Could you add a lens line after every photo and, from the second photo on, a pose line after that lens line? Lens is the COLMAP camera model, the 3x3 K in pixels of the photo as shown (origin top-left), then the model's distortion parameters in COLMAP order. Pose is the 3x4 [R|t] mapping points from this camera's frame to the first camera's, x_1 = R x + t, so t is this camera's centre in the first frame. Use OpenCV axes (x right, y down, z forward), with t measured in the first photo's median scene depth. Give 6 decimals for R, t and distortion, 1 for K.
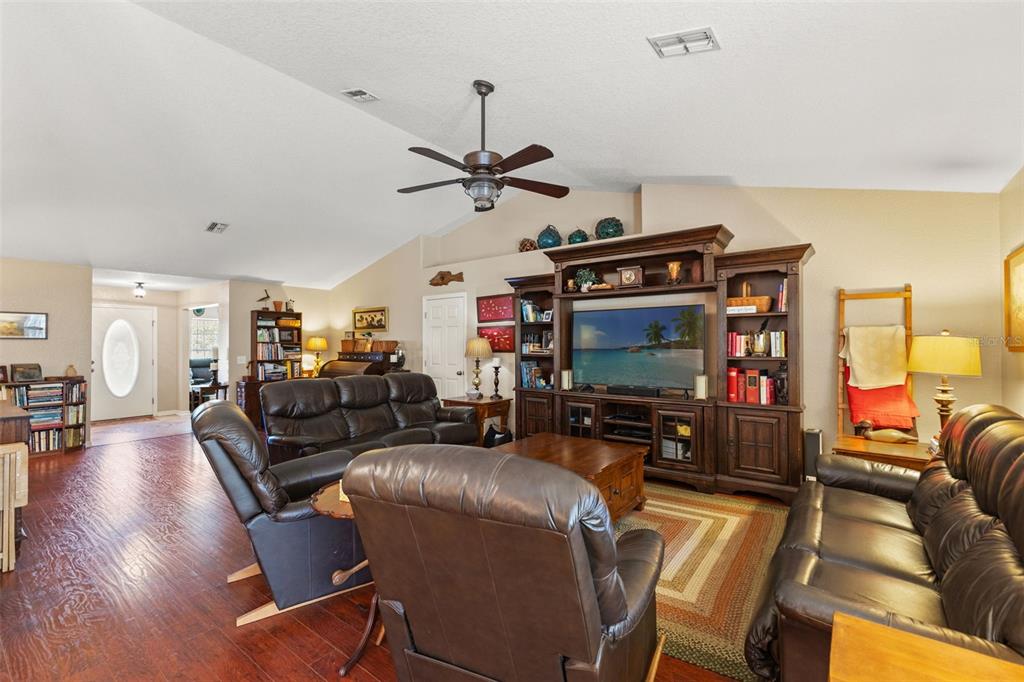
lens RADIAL K [[447.1, 0, 519.4], [0, 447.1, 339.1], [0, 0, 1]] dist [0.007514, -0.000043]
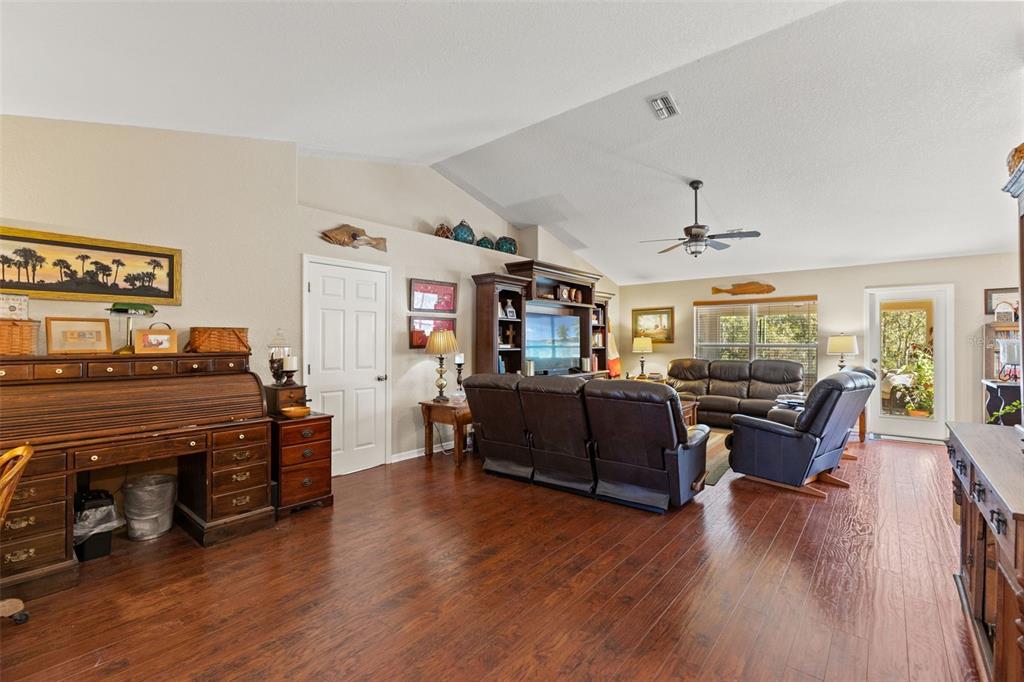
lens RADIAL K [[447.1, 0, 514.7], [0, 447.1, 343.2], [0, 0, 1]] dist [0.007514, -0.000043]
pose [[0.045694, 0.005053, 0.998943, -0.730142], [-0.006989, 0.999964, -0.004738, 0.019100], [-0.998931, -0.006765, 0.045728, 0.662786]]
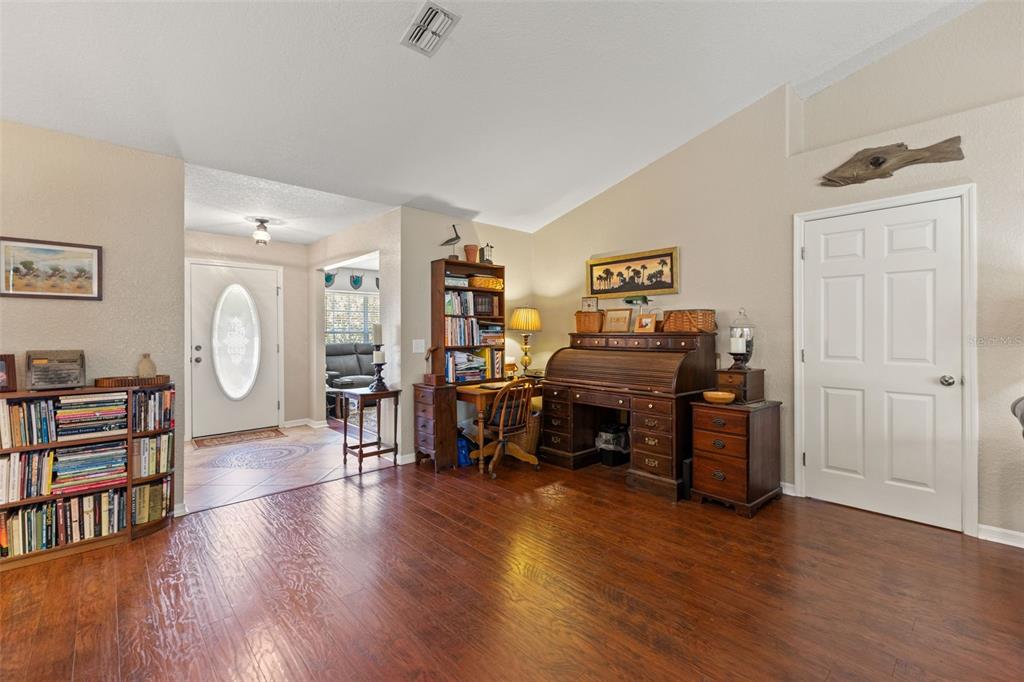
lens RADIAL K [[447.1, 0, 515.2], [0, 447.1, 332.7], [0, 0, 1]] dist [0.007514, -0.000043]
pose [[0.985169, 0.002382, -0.171569, -0.399602], [-0.000264, 0.999923, 0.012370, 0.022363], [0.171585, -0.012142, 0.985094, 0.455586]]
